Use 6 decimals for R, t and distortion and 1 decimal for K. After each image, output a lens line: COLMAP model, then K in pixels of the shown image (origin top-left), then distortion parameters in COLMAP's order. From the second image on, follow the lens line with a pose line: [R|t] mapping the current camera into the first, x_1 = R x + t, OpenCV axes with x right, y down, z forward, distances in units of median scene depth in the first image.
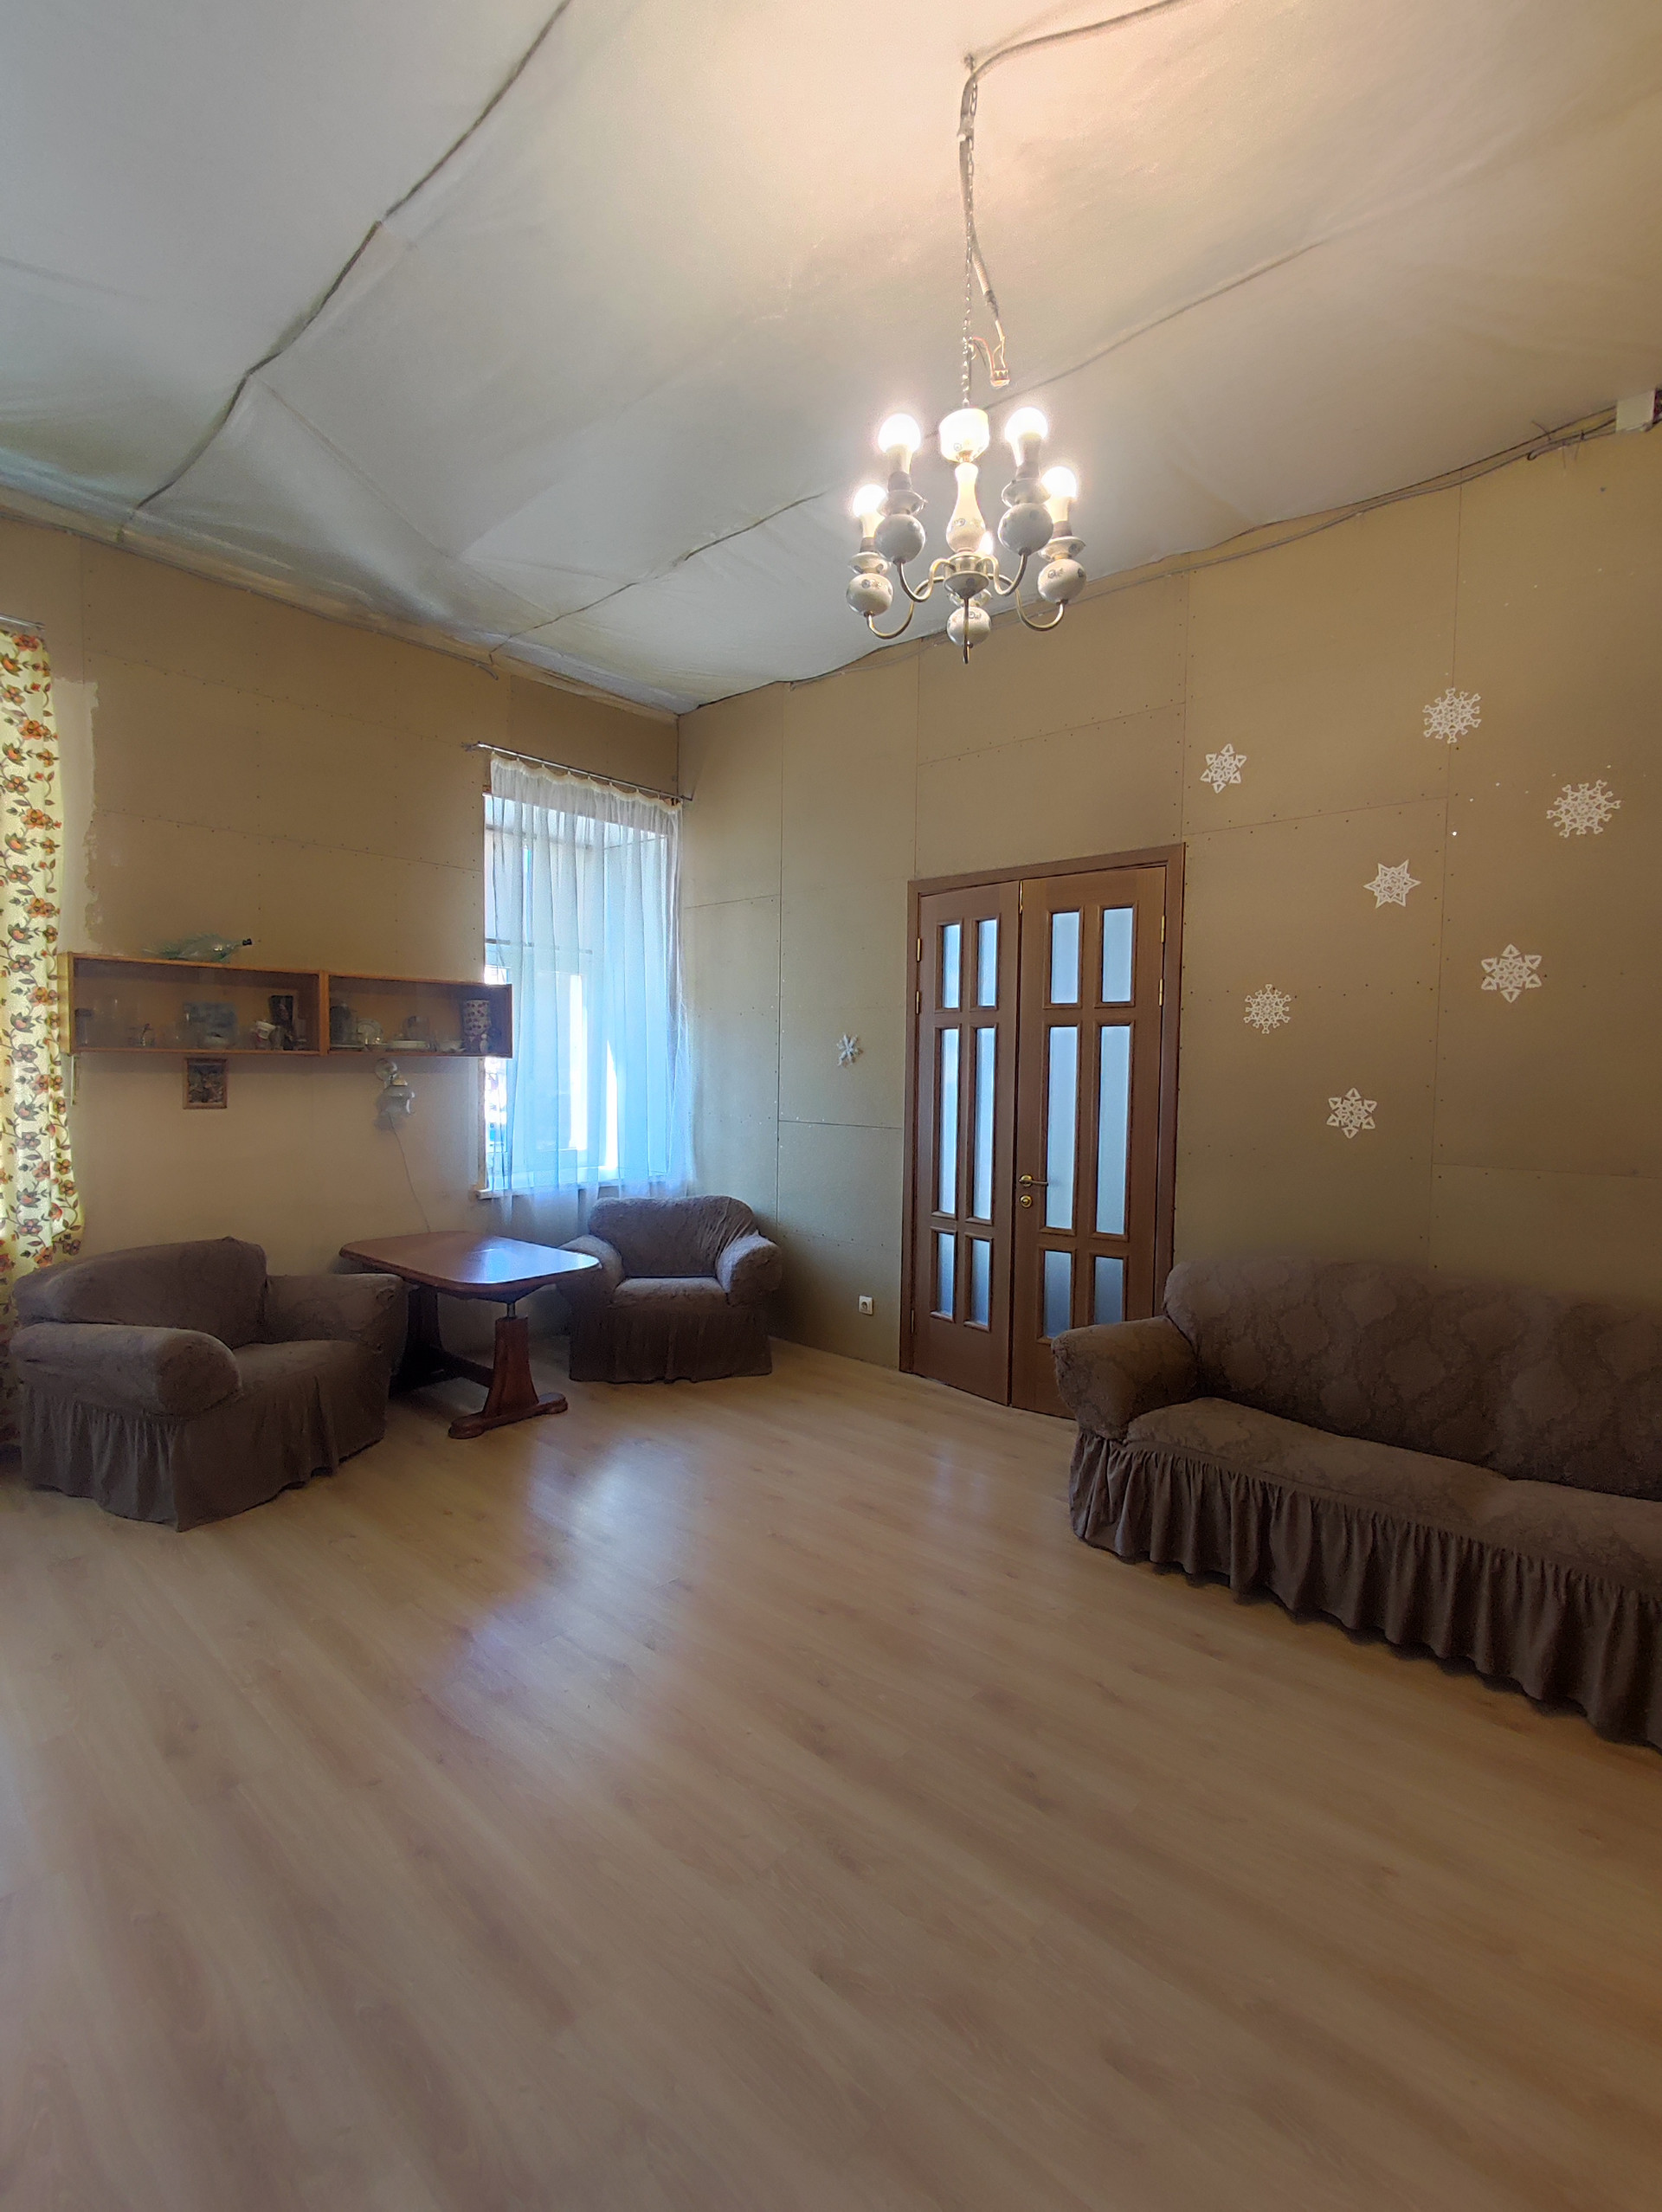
lens RADIAL K [[1007.2, 0, 810.9], [0, 1007.2, 1112.4], [0, 0, 1]] dist [-0.001621, -0.001037]
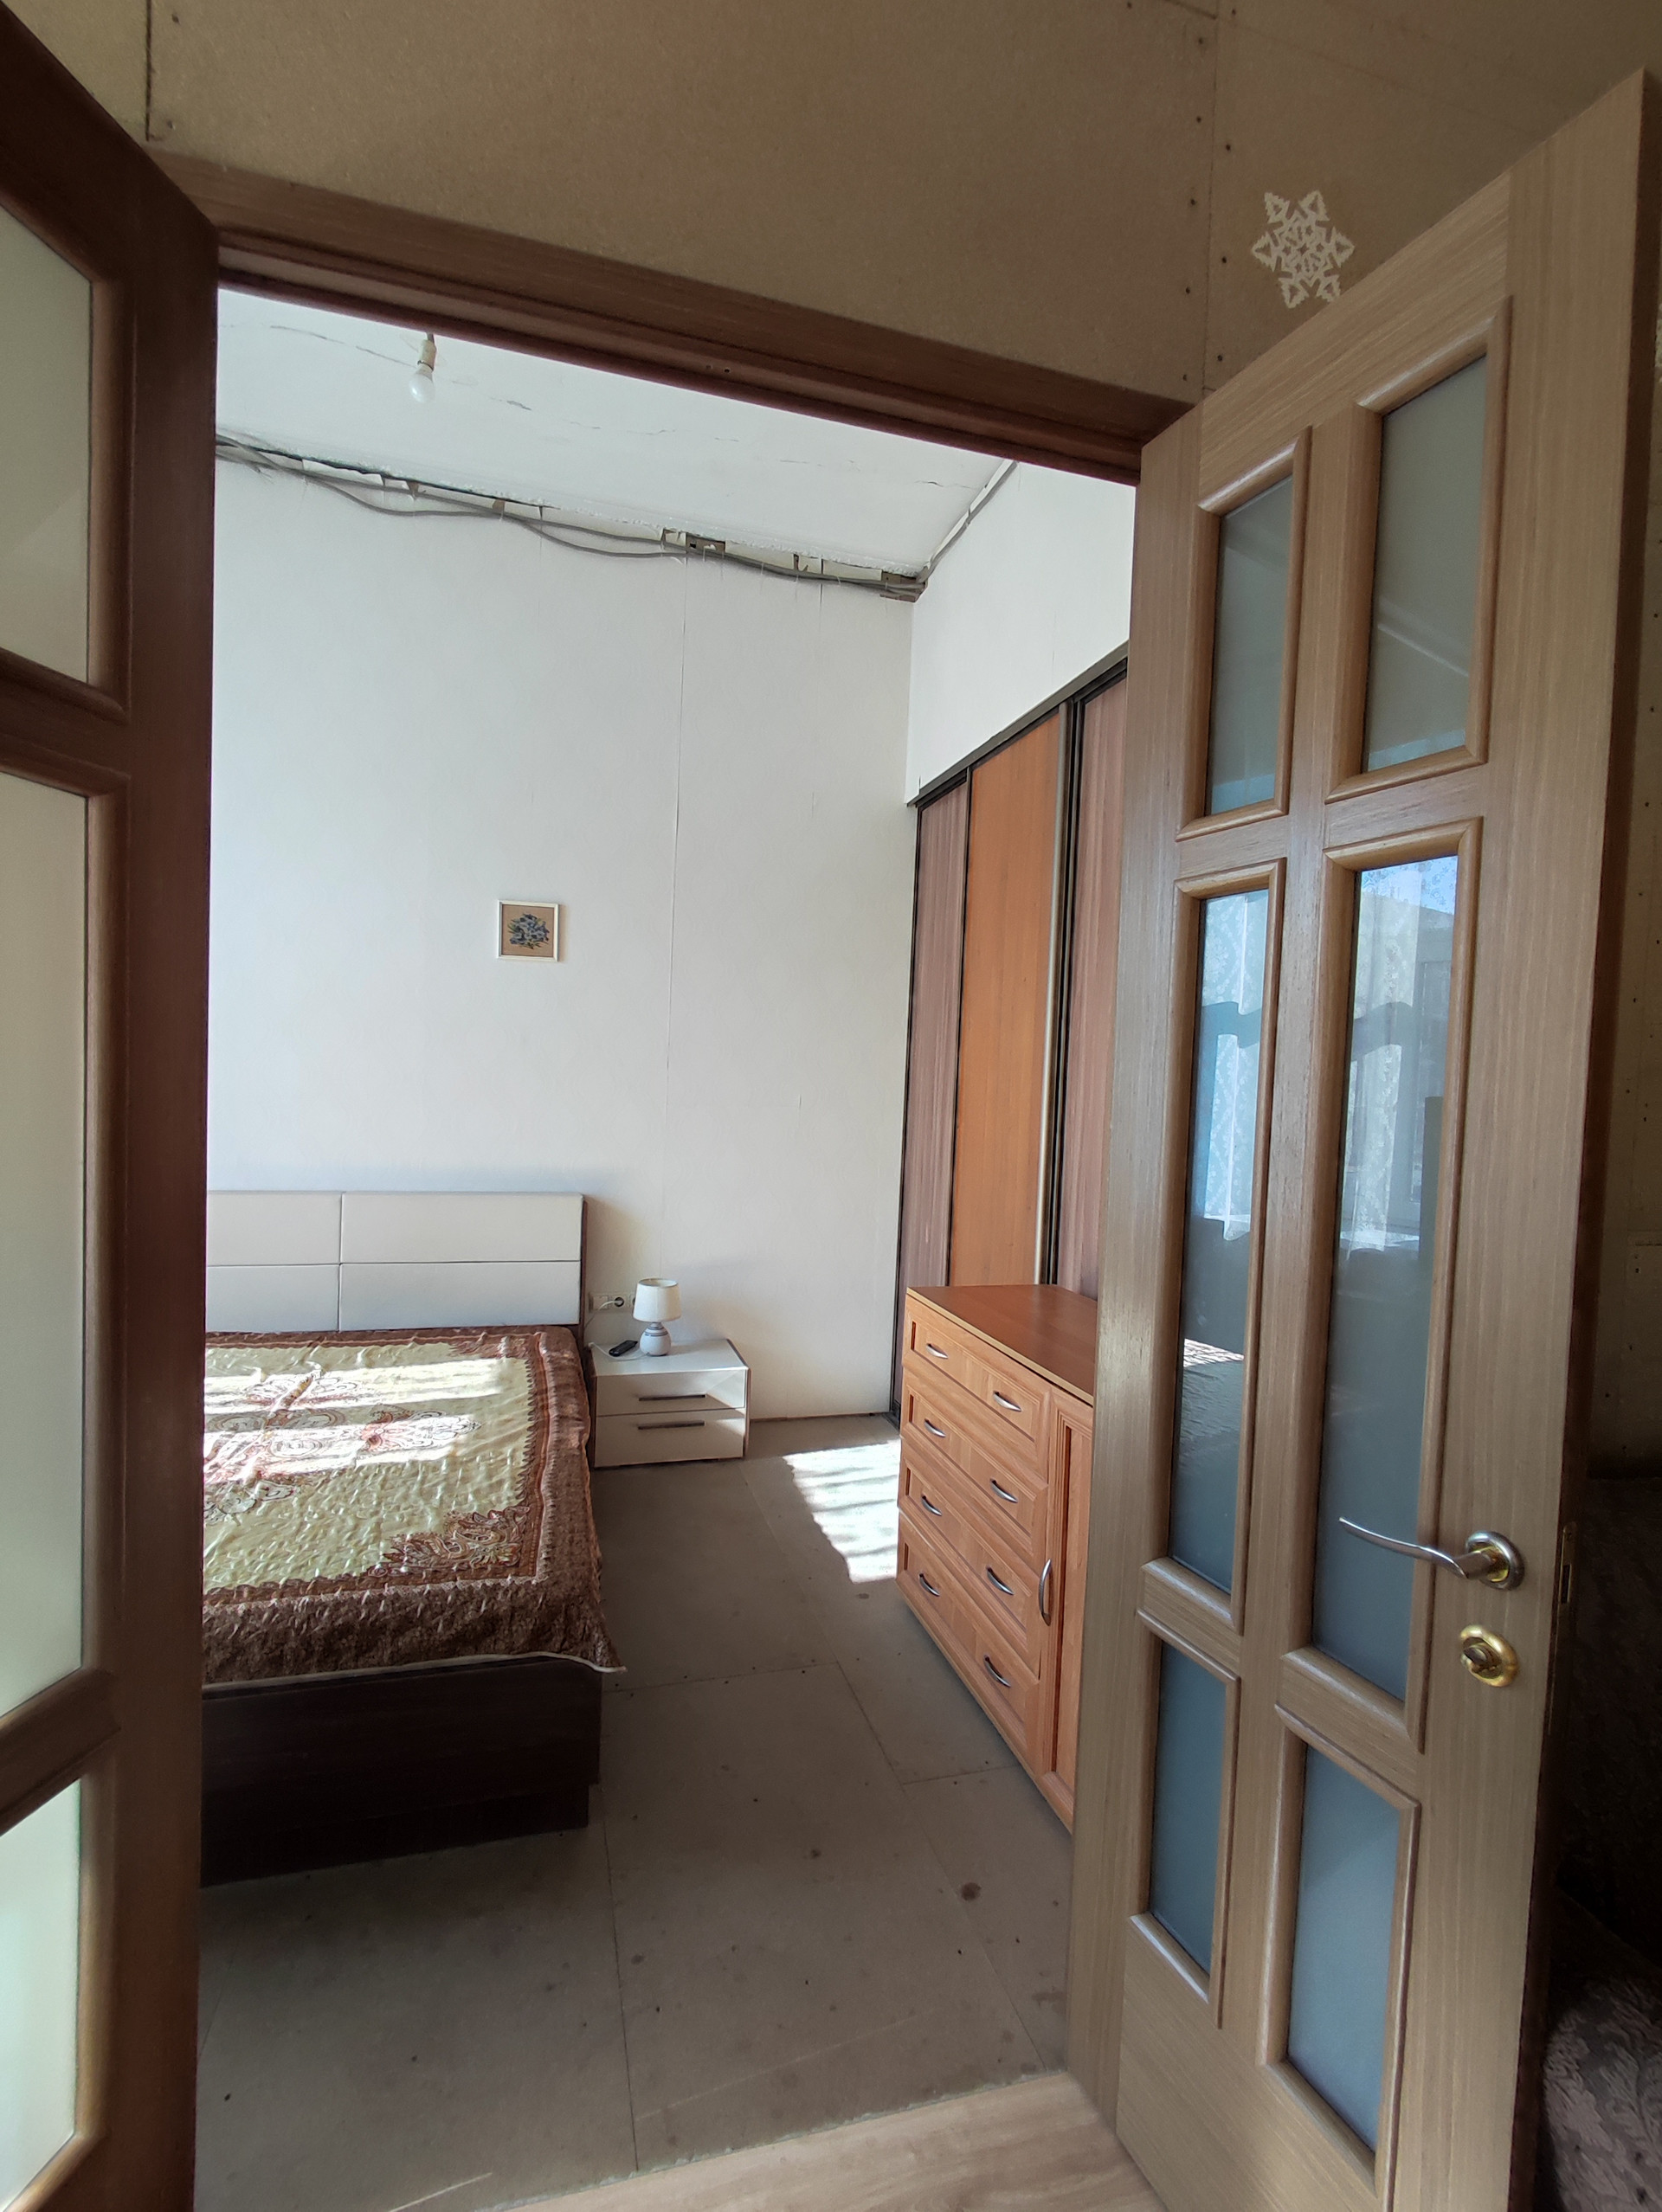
lens RADIAL K [[1007.2, 0, 822.0], [0, 1007.2, 1099.1], [0, 0, 1]] dist [-0.001621, -0.001037]
pose [[0.528985, -0.011334, 0.848555, -0.008042], [0.008320, 0.999932, 0.008169, -0.024162], [-0.848590, 0.002739, 0.529044, 0.840467]]
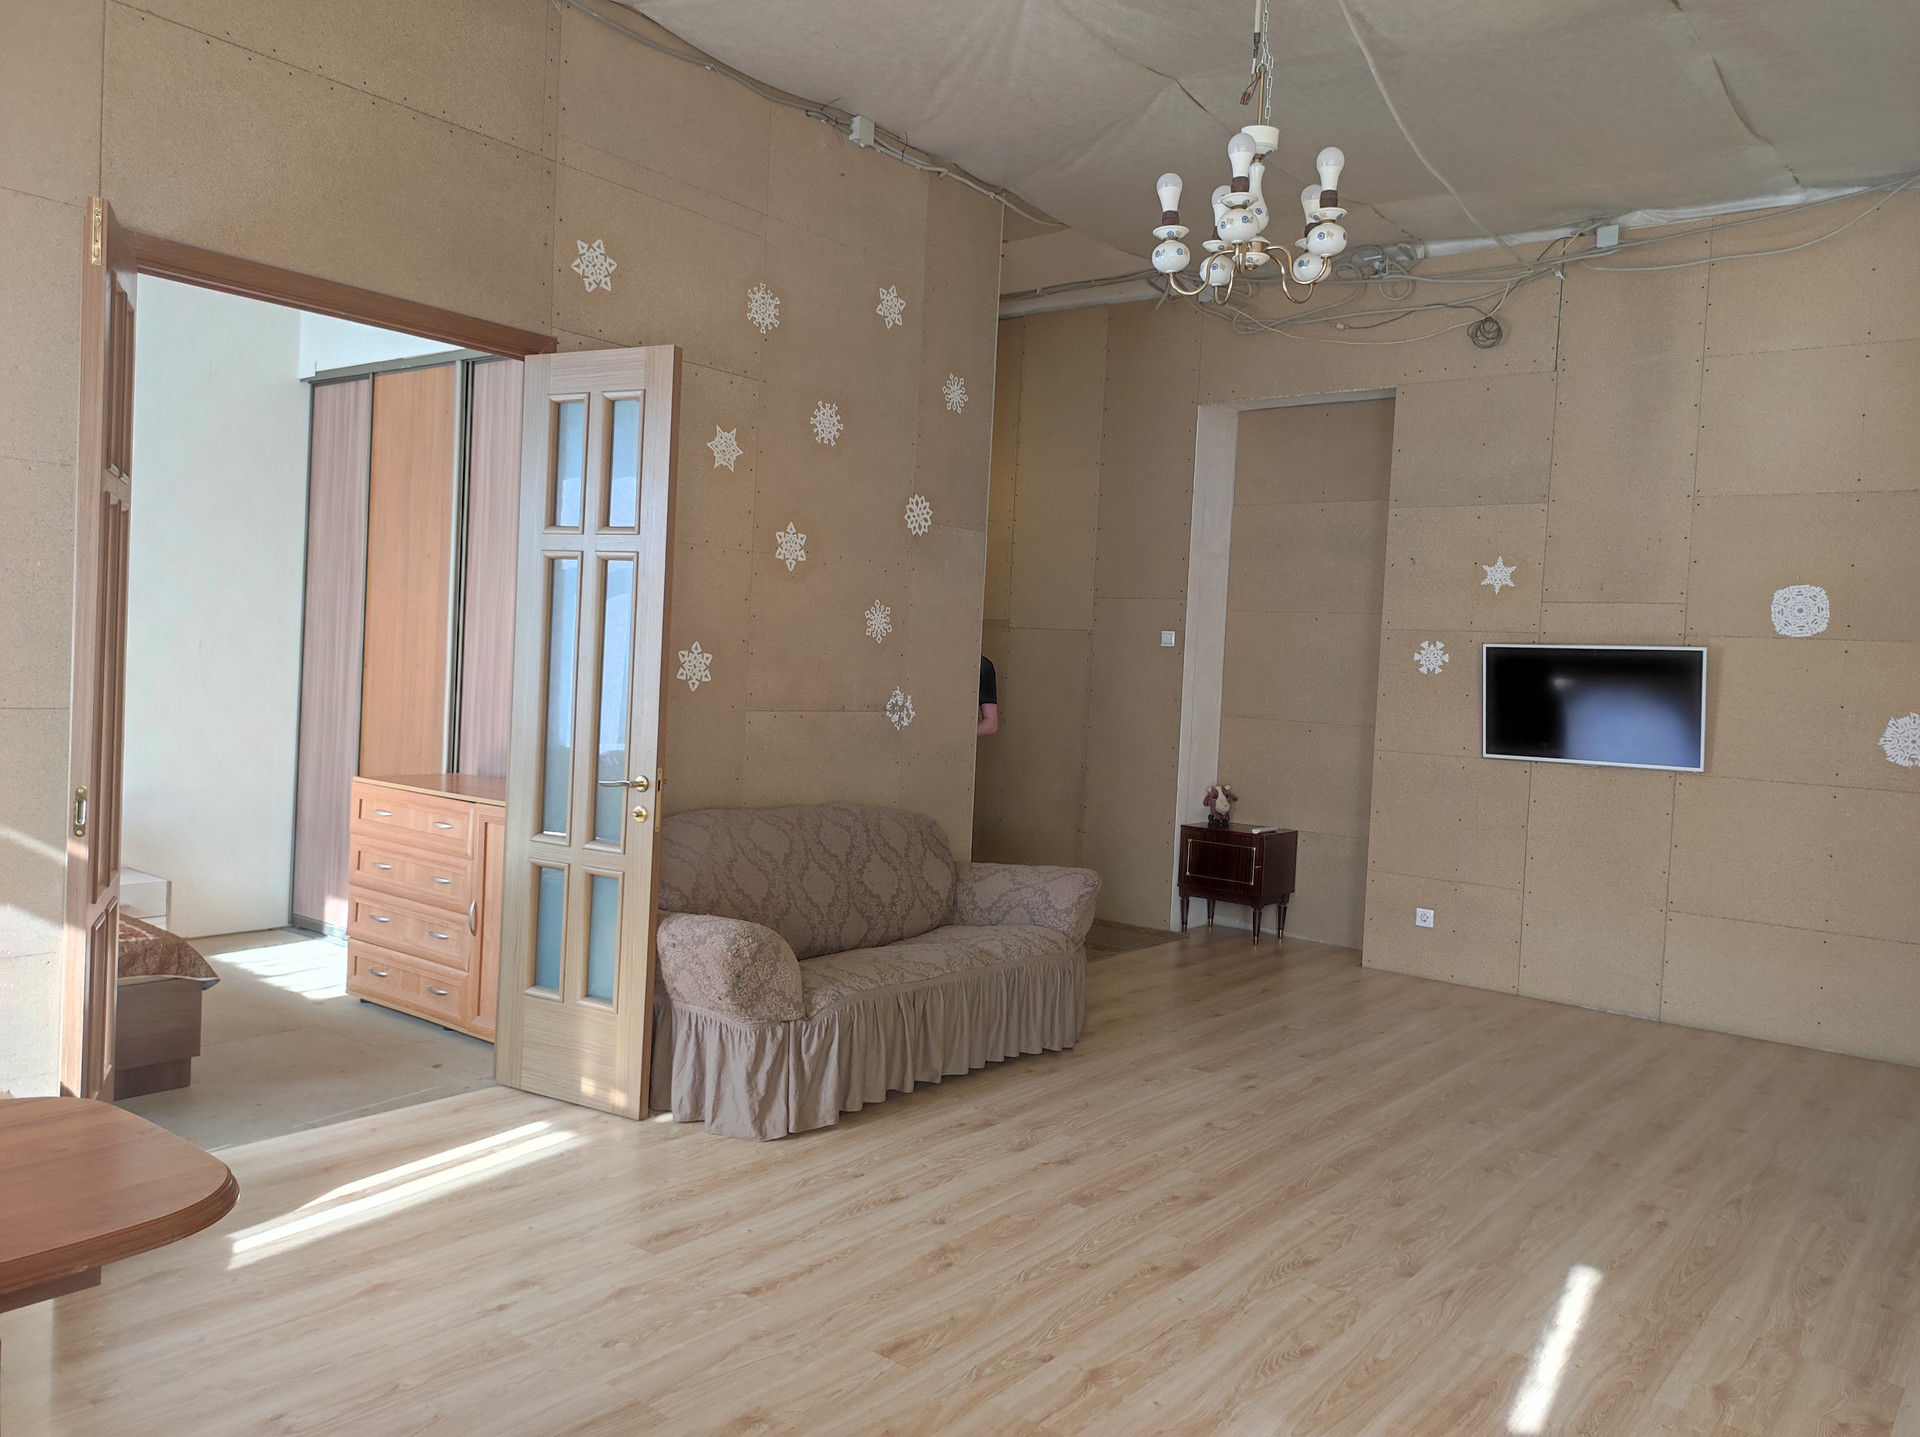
lens RADIAL K [[1418.6, 0, 968.1], [0, 1418.6, 714.1], [0, 0, 1]] dist [0.041216, -0.033913]
pose [[-0.072957, -0.053073, 0.995922, -0.743888], [-0.001421, 0.998588, 0.053111, -0.022689], [-0.997334, 0.002460, -0.072930, 0.679518]]
